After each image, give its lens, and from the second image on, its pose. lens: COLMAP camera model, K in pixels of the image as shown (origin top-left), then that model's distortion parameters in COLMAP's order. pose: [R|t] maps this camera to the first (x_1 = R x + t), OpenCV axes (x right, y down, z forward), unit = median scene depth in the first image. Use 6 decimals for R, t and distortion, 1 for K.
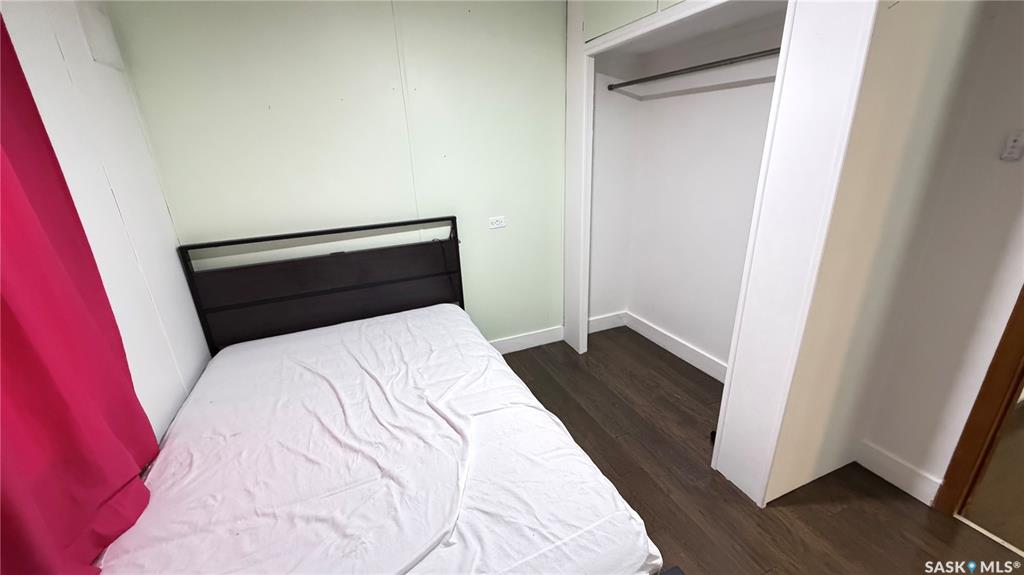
lens RADIAL K [[409.0, 0, 512.0], [0, 409.0, 287.5], [0, 0, 1]] dist [0.000111, 0.000031]
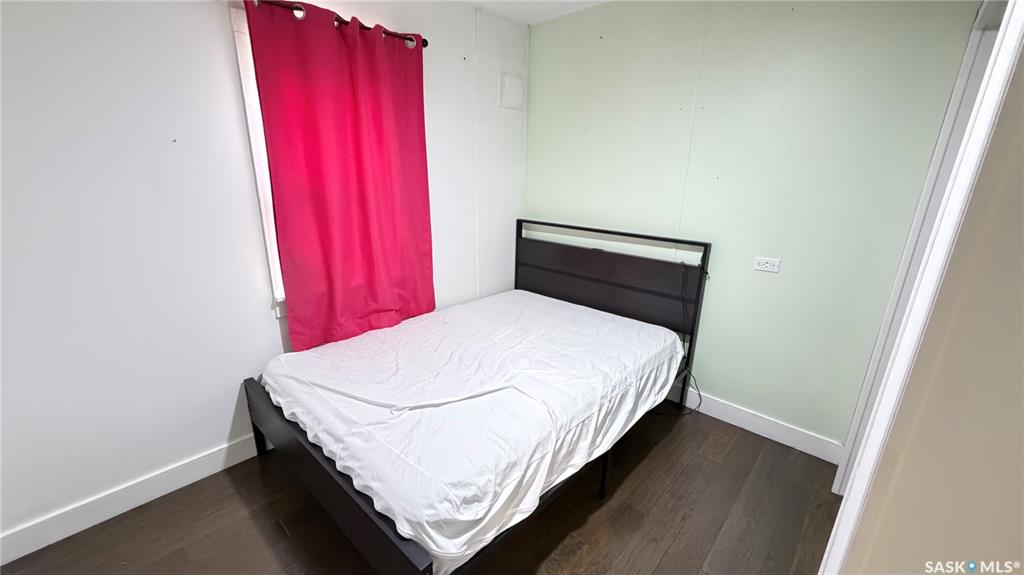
lens RADIAL K [[408.3, 0, 512.0], [0, 408.3, 287.5], [0, 0, 1]] dist [0.000883, 0.000244]
pose [[0.416846, 0.306533, -0.855732, 0.503172], [-0.338606, 0.926031, 0.166773, -0.090887], [0.843555, 0.220237, 0.489806, 0.218813]]
